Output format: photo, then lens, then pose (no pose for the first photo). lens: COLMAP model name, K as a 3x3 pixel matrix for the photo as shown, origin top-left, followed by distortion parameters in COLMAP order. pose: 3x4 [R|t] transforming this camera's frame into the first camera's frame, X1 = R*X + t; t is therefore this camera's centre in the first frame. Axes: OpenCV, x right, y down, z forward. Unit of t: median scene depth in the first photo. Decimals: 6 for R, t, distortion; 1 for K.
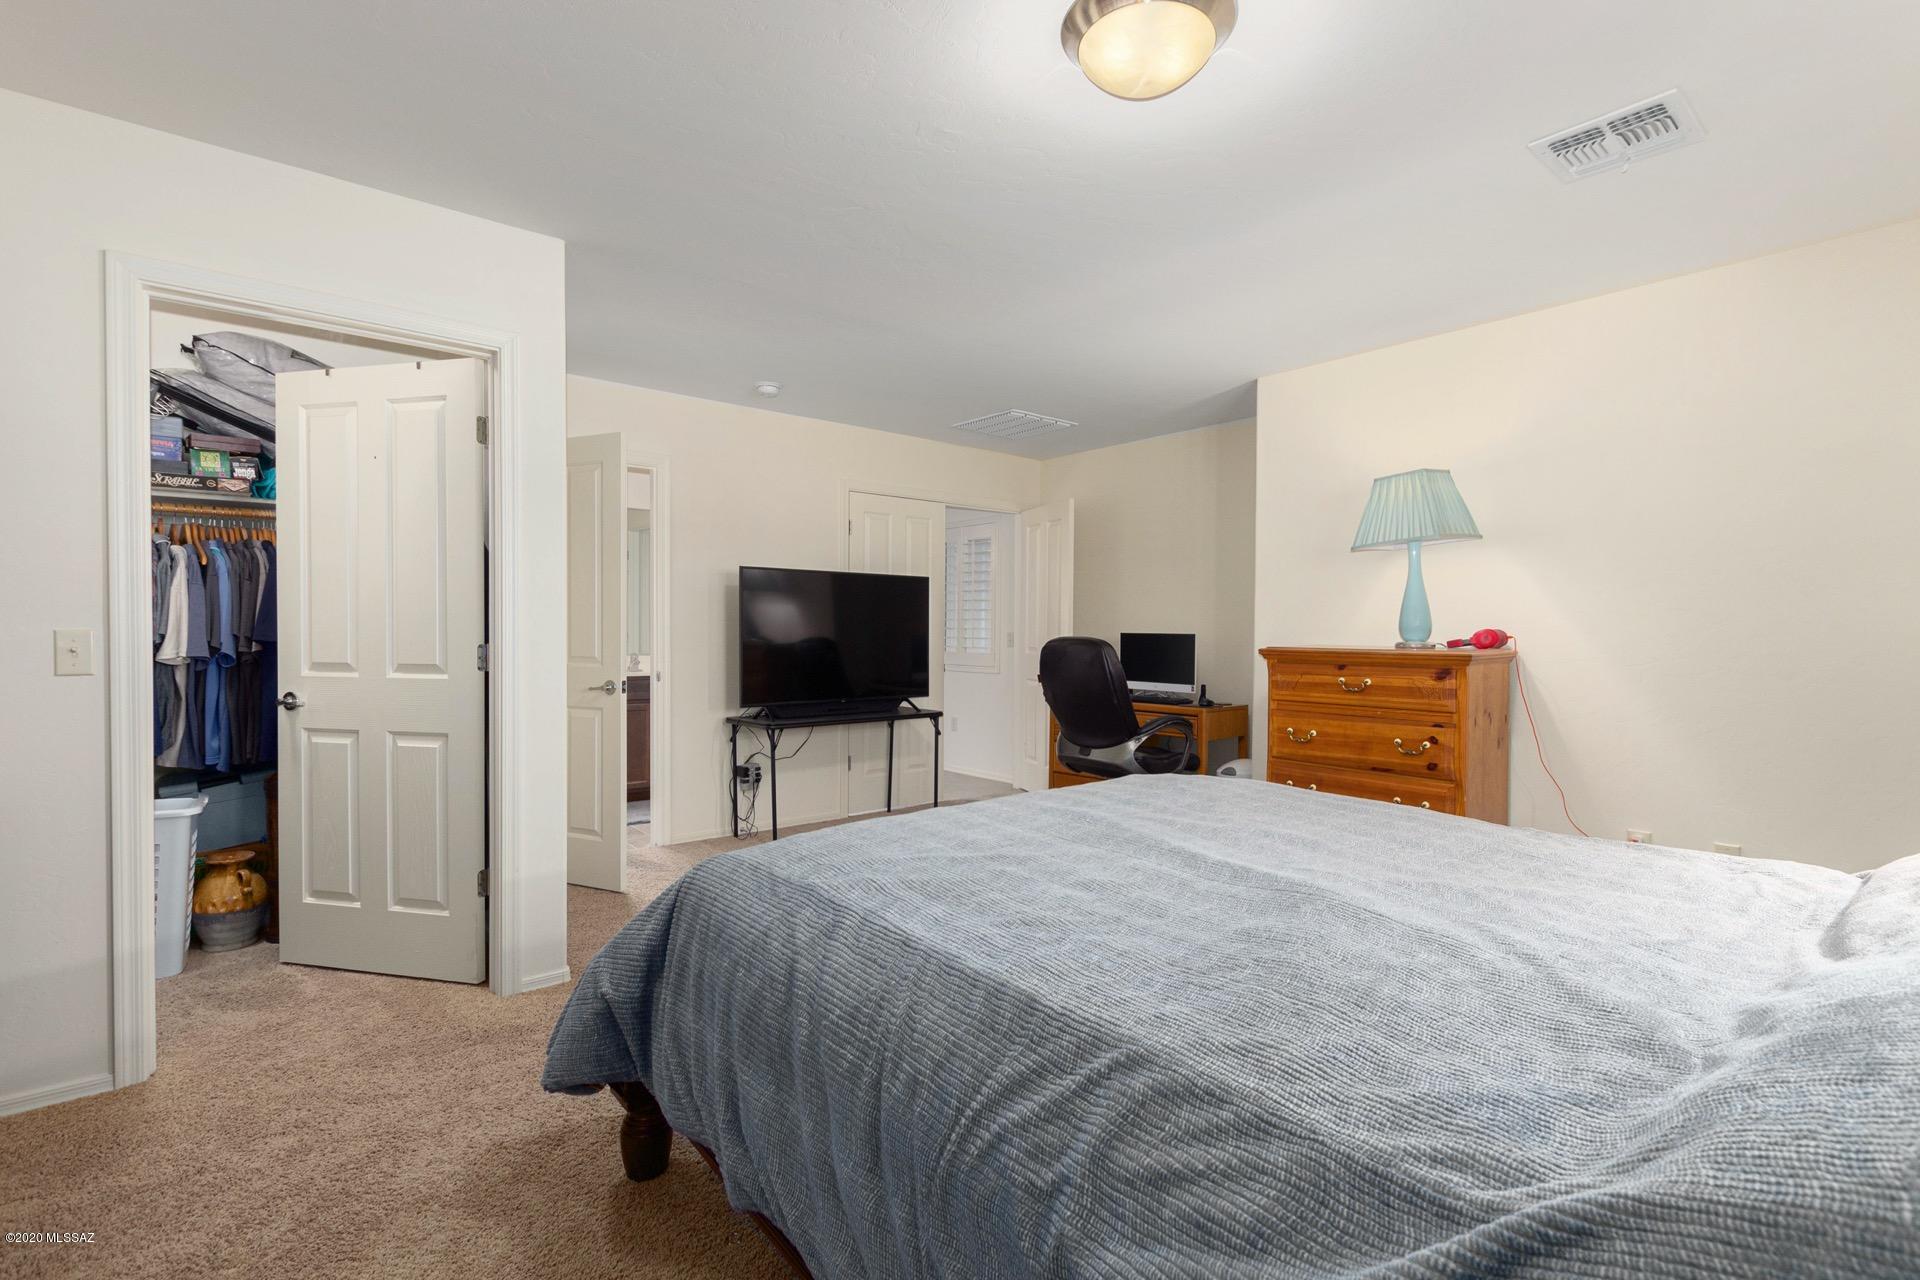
lens RADIAL K [[872.0, 0, 958.9], [0, 872.0, 640.6], [0, 0, 1]] dist [0.010987, -0.004684]
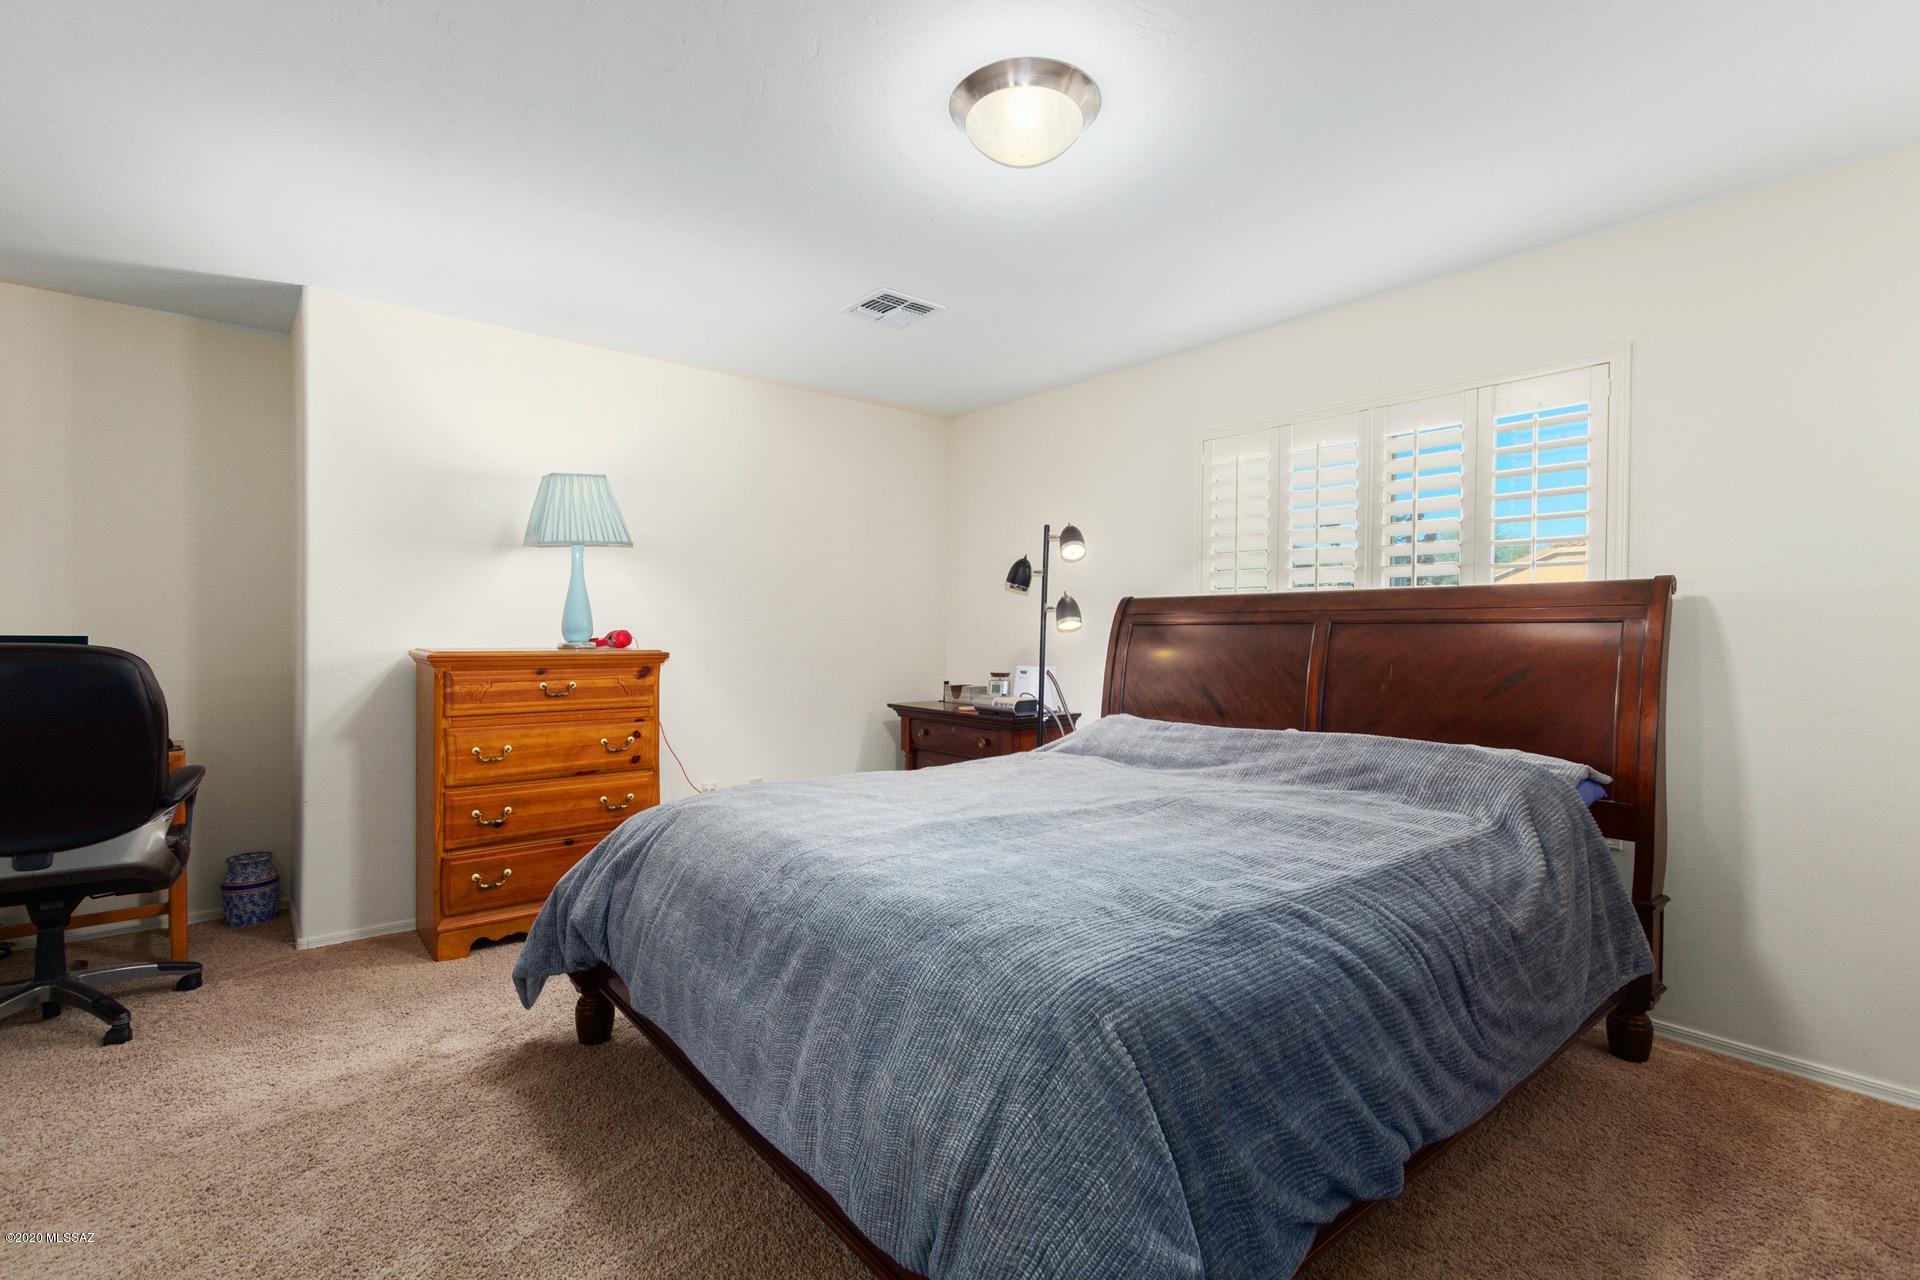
lens RADIAL K [[872.0, 0, 959.8], [0, 872.0, 637.6], [0, 0, 1]] dist [0.010987, -0.004684]
pose [[-0.000063, -0.006388, 0.999980, -0.488206], [0.011389, 0.999915, 0.006388, -0.005898], [-0.999935, 0.011389, 0.000010, 0.565144]]
